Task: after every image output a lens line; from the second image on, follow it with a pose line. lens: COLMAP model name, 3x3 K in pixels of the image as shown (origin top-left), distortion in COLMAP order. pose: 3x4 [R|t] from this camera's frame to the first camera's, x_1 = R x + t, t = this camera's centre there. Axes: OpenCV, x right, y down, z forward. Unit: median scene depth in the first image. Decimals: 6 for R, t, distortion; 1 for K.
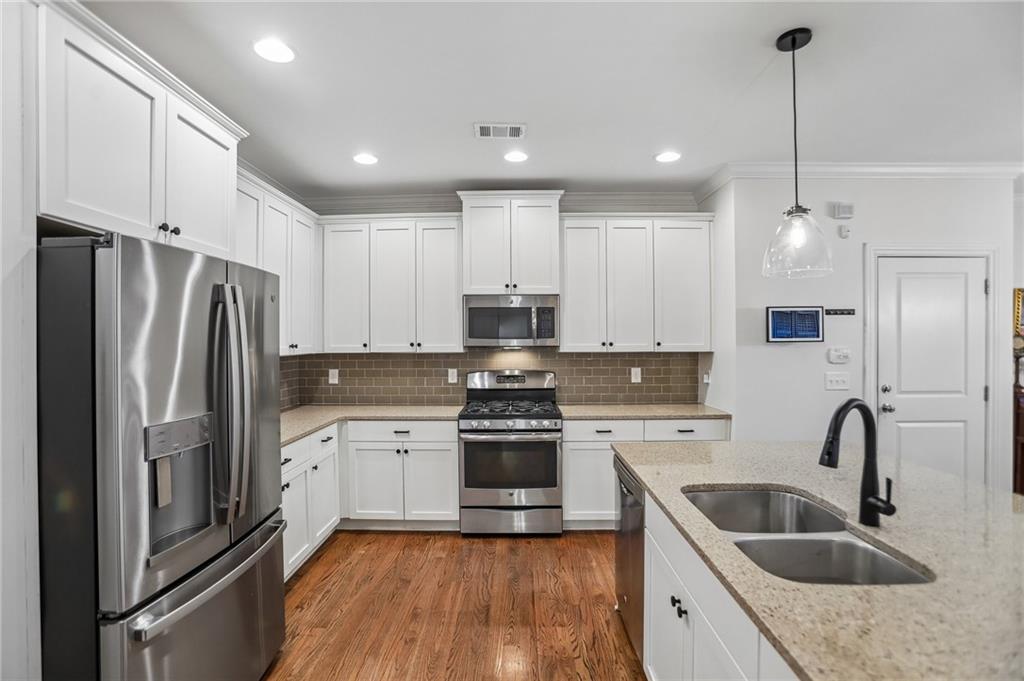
lens RADIAL K [[474.7, 0, 513.4], [0, 474.7, 339.2], [0, 0, 1]] dist [-0.029211, 0.002311]
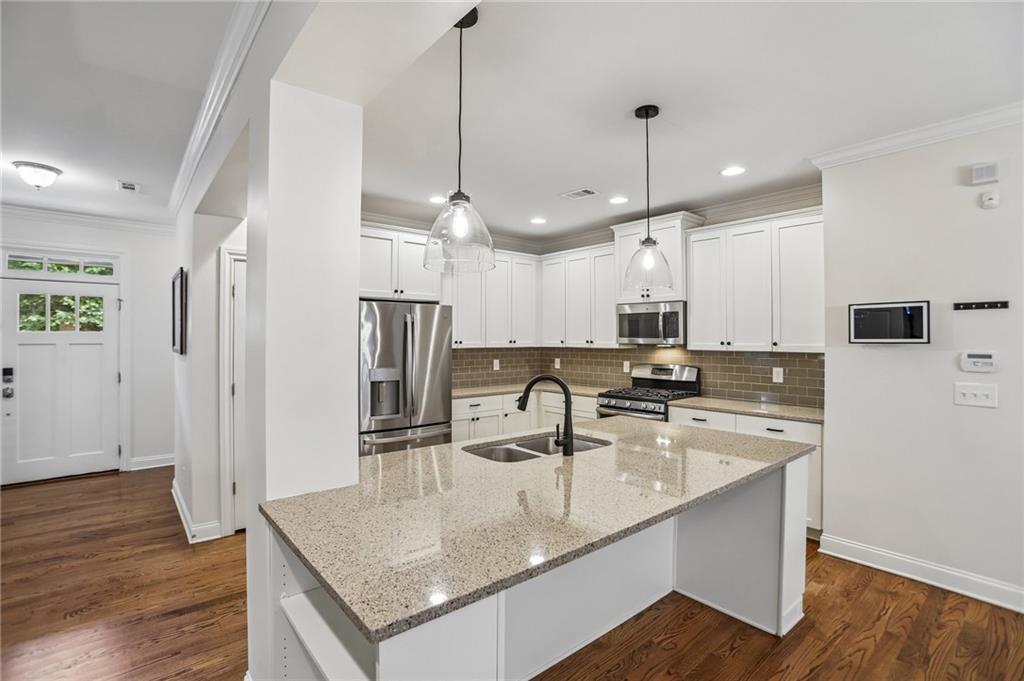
lens RADIAL K [[474.7, 0, 510.9], [0, 474.7, 340.8], [0, 0, 1]] dist [-0.029211, 0.002311]
pose [[0.666959, 0.008508, -0.745046, 0.688947], [-0.001402, 0.999947, 0.010164, -0.006104], [0.745093, -0.005735, 0.666936, -0.088932]]
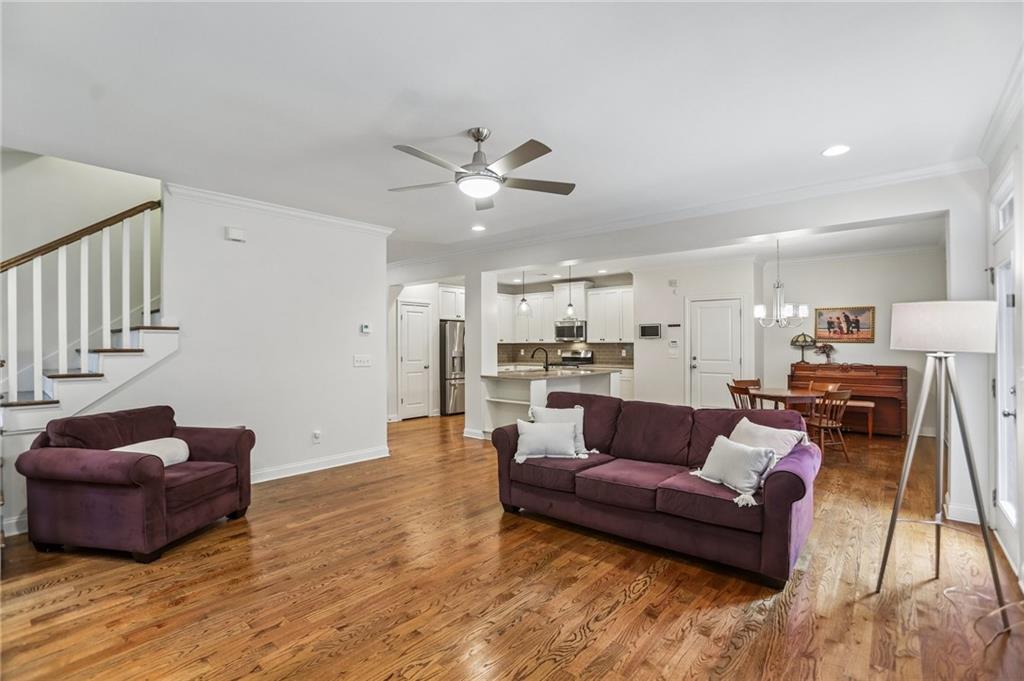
lens RADIAL K [[474.7, 0, 512.2], [0, 474.7, 344.7], [0, 0, 1]] dist [-0.029211, 0.002311]
pose [[0.779905, 0.003191, -0.625890, 1.438165], [0.000785, 0.999981, 0.006077, 0.022125], [0.625897, -0.005231, 0.779888, -1.302797]]
